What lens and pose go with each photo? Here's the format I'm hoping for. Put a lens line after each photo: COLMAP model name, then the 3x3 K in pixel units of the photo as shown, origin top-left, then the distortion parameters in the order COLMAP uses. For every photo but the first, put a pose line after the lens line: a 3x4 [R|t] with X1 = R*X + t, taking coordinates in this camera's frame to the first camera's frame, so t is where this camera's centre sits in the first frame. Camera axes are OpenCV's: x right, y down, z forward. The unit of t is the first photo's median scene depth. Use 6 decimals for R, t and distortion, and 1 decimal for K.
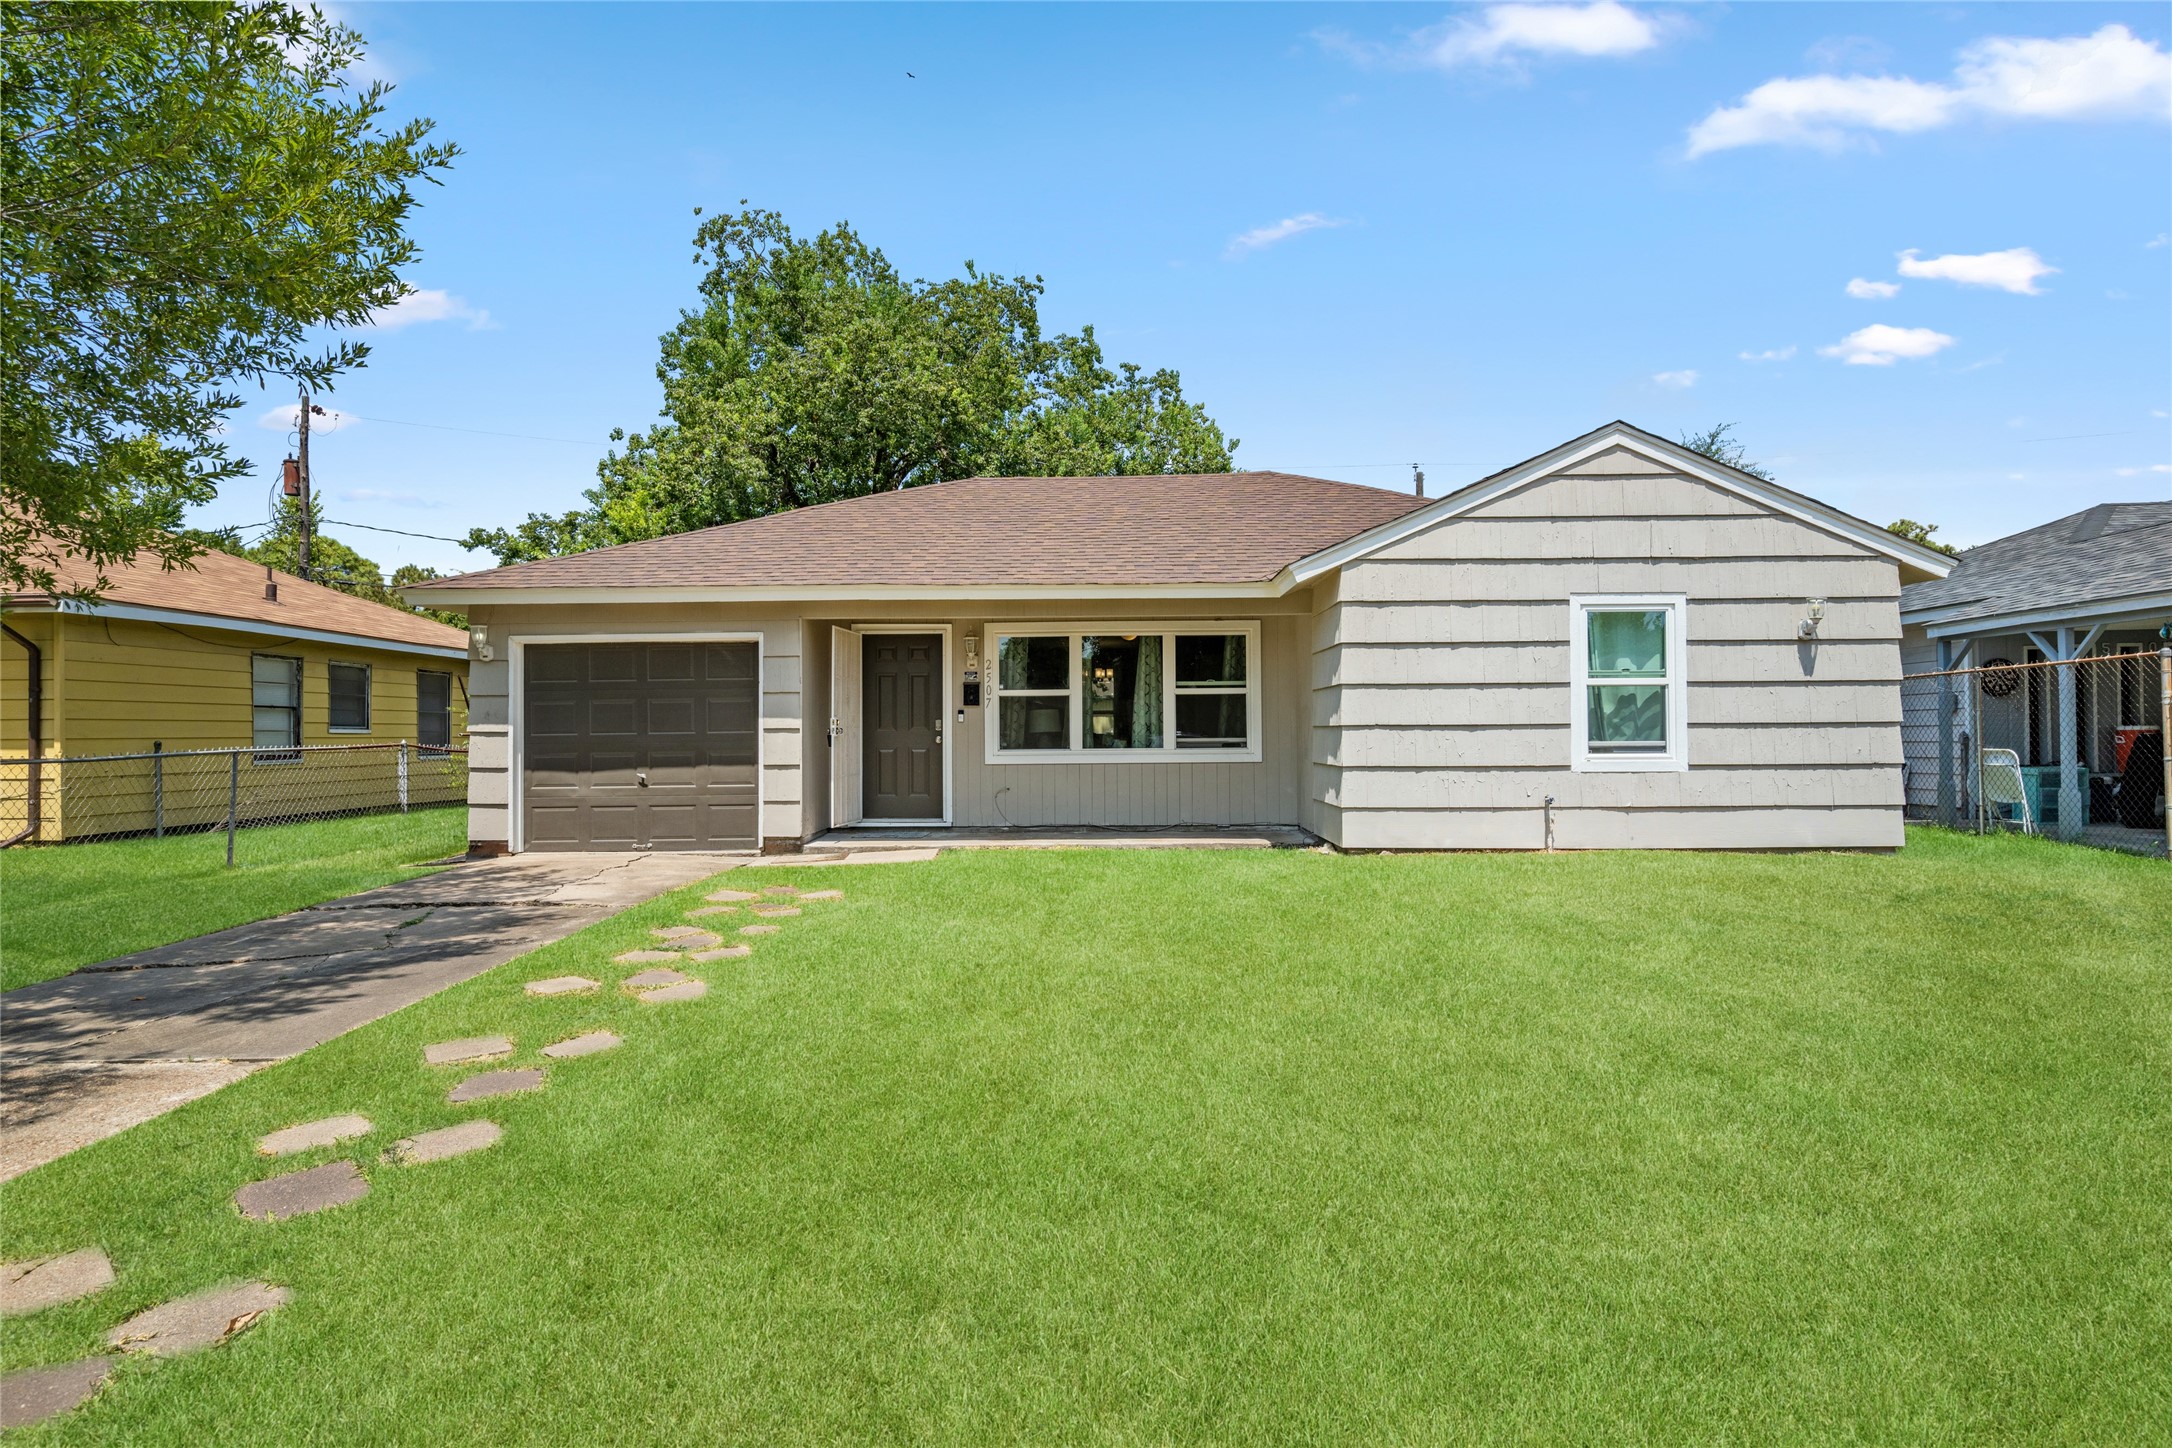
lens RADIAL K [[1159.9, 0, 1086.0], [0, 1159.9, 724.0], [0, 0, 1]] dist [0.005869, 0.000374]
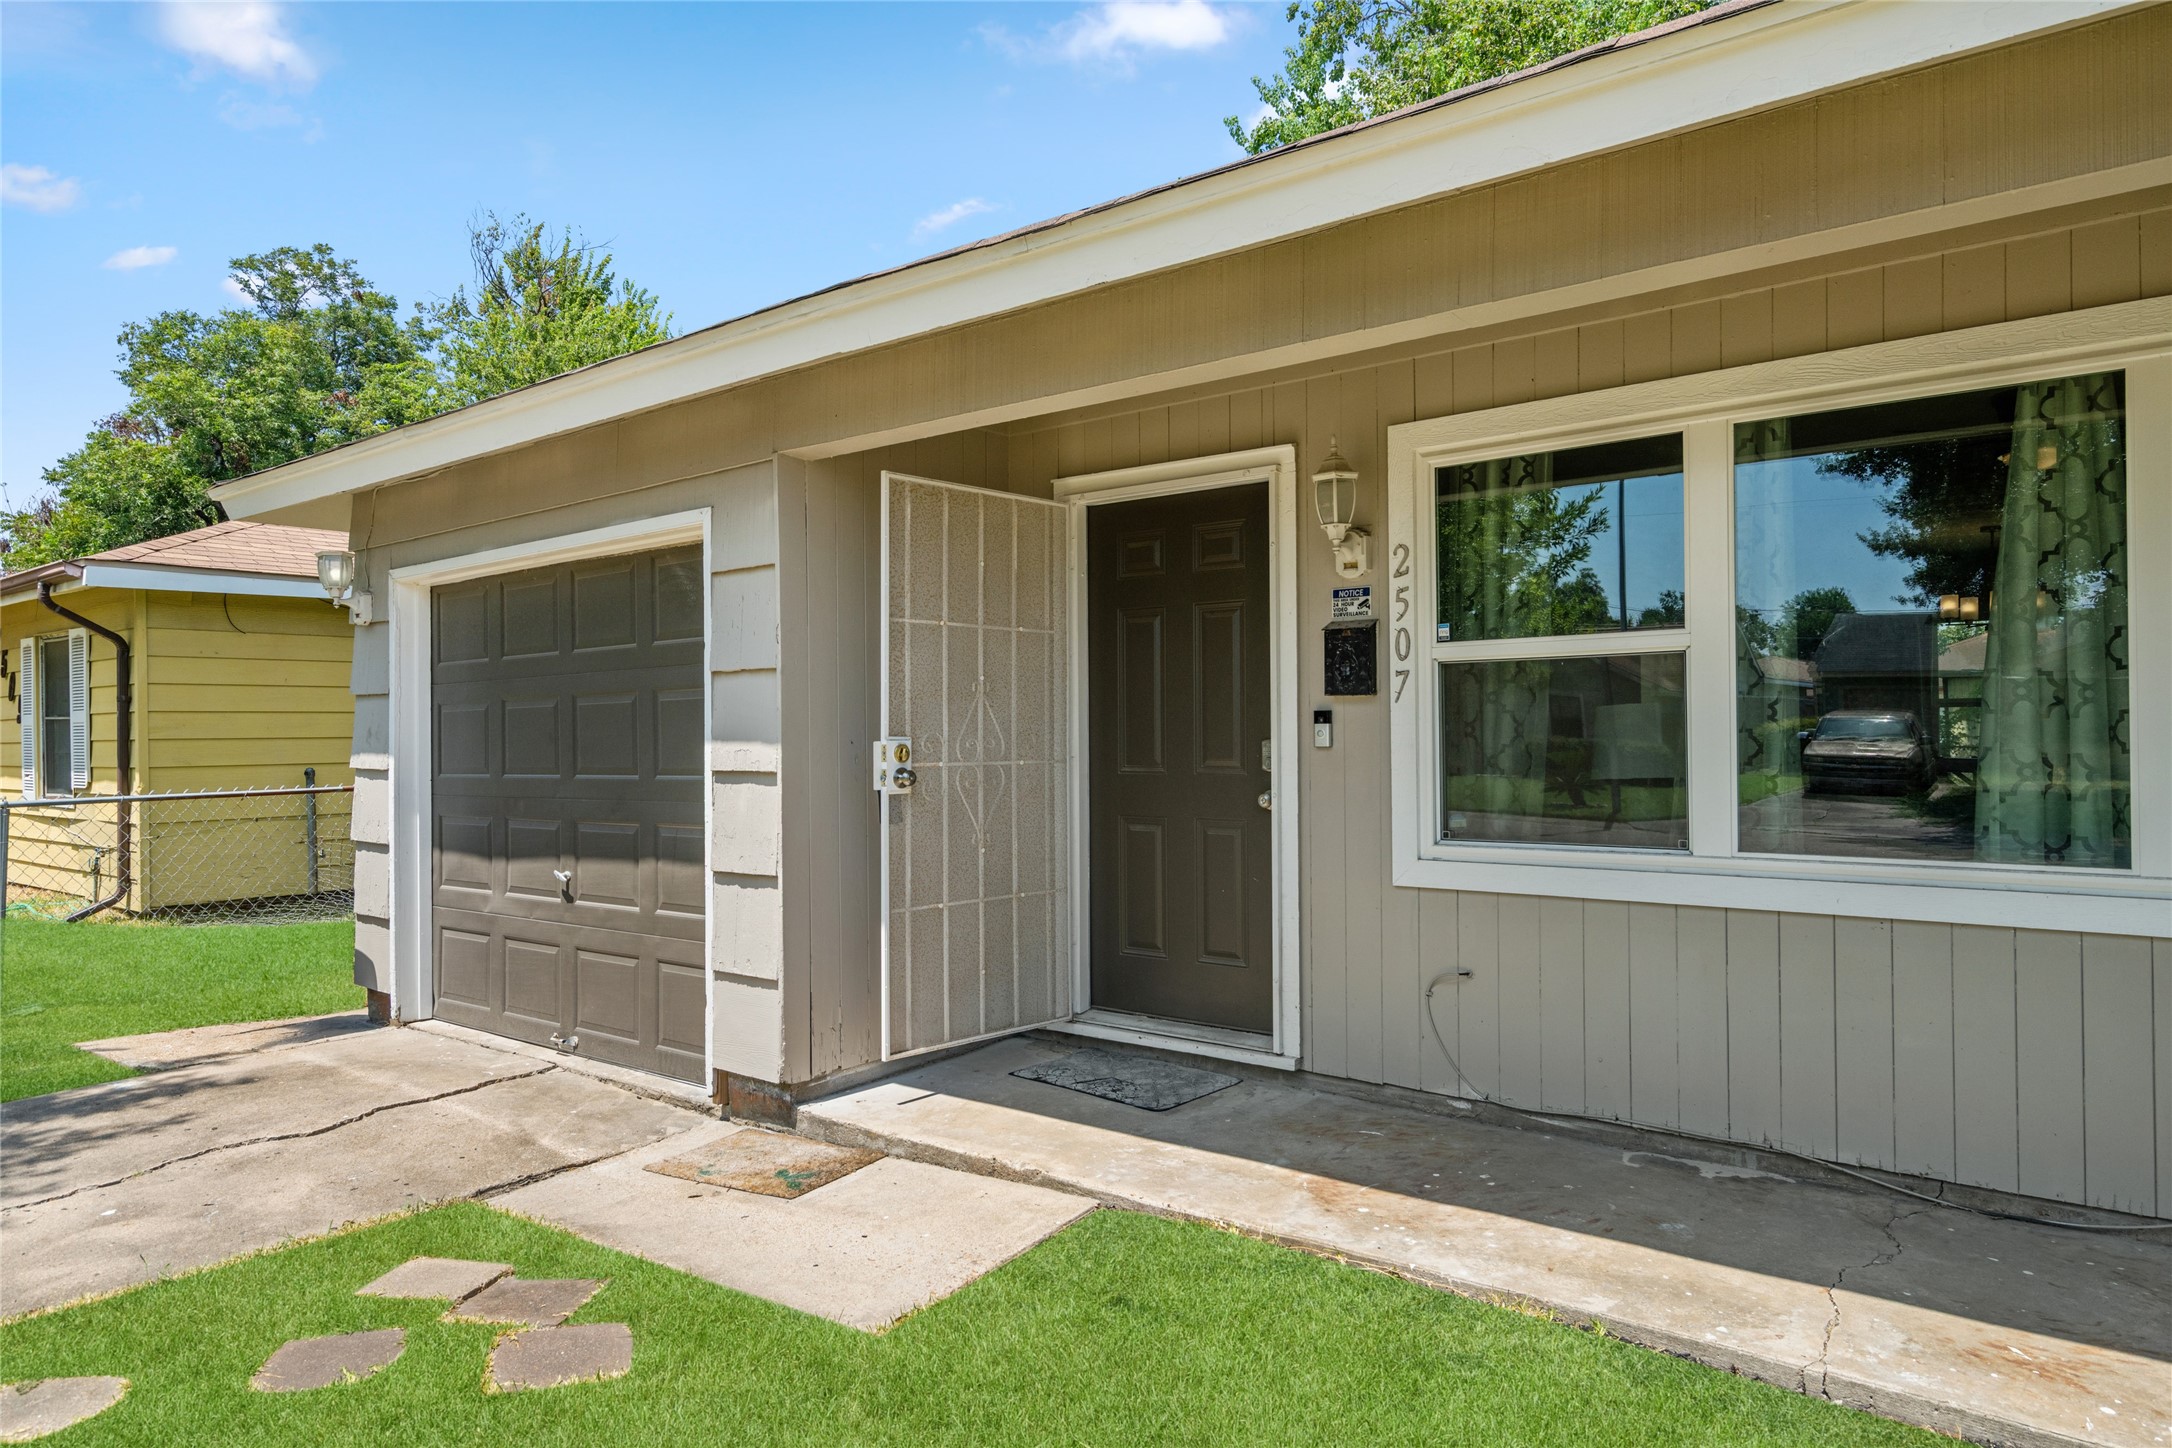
lens RADIAL K [[1329.0, 0, 1086.0], [0, 1329.0, 724.0], [0, 0, 1]] dist [-0.002072, -0.000470]
pose [[0.794932, -0.006268, -0.606666, 0.067797], [0.009166, 0.999957, 0.001678, -0.010278], [0.606629, -0.006895, 0.794955, 0.730790]]
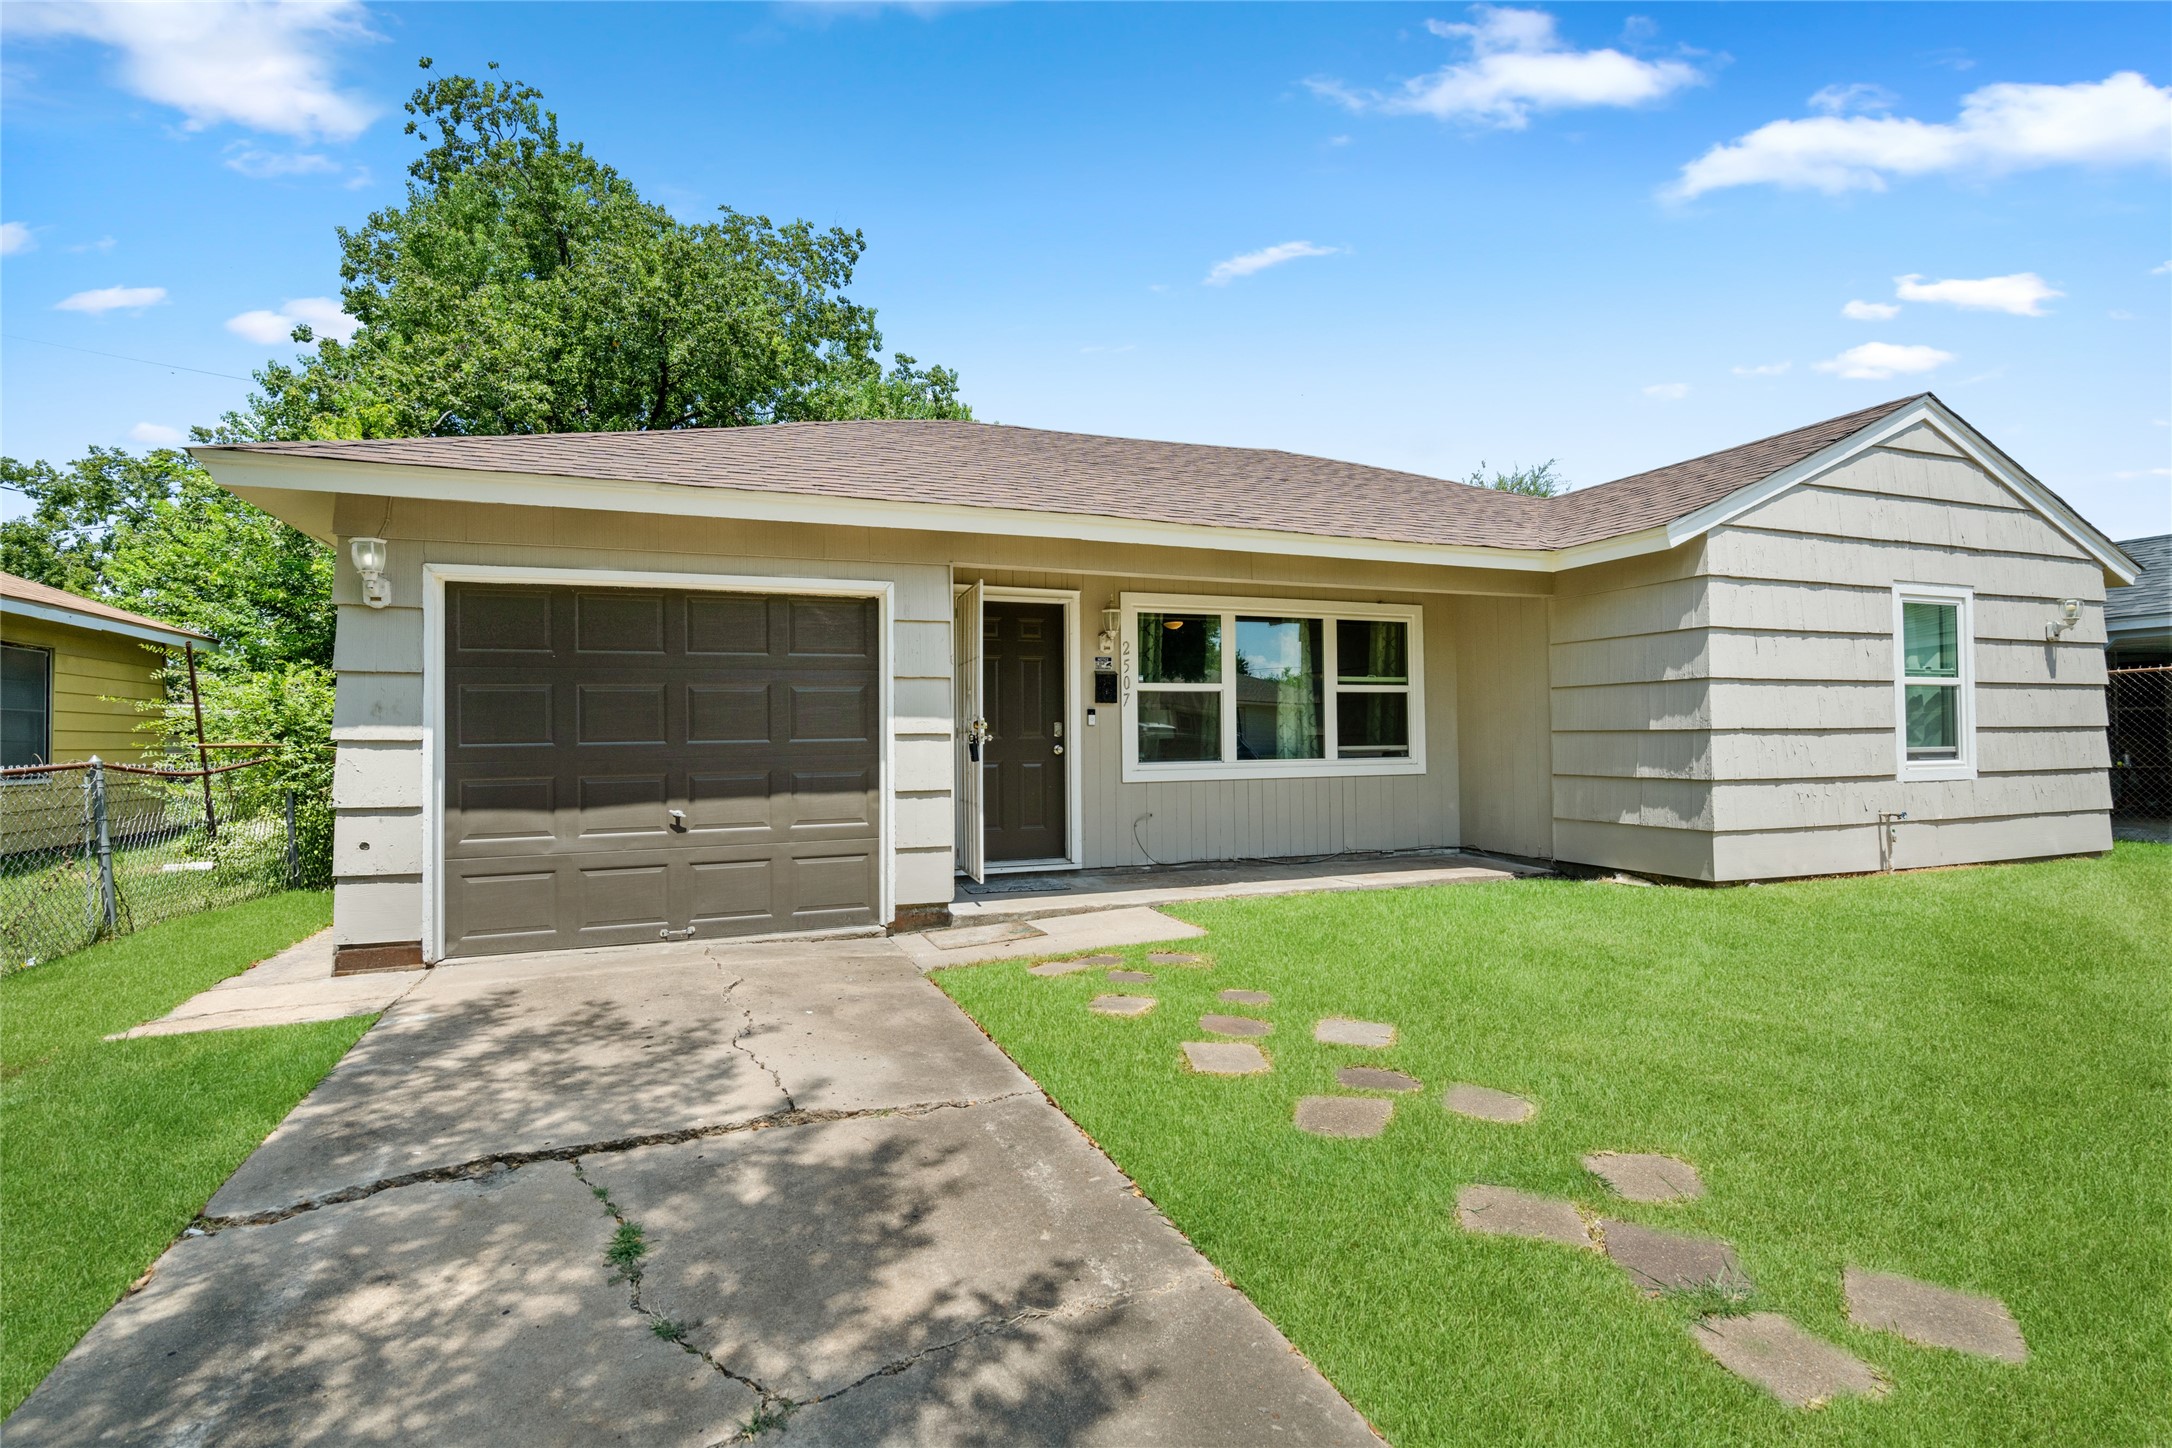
lens RADIAL K [[1032.0, 0, 1086.0], [0, 1032.0, 724.0], [0, 0, 1]] dist [0.000651, 0.000919]
pose [[0.926264, 0.003464, 0.376859, -0.389026], [0.000229, 0.999952, -0.009754, 0.004134], [-0.376875, 0.009121, 0.926219, 0.433864]]
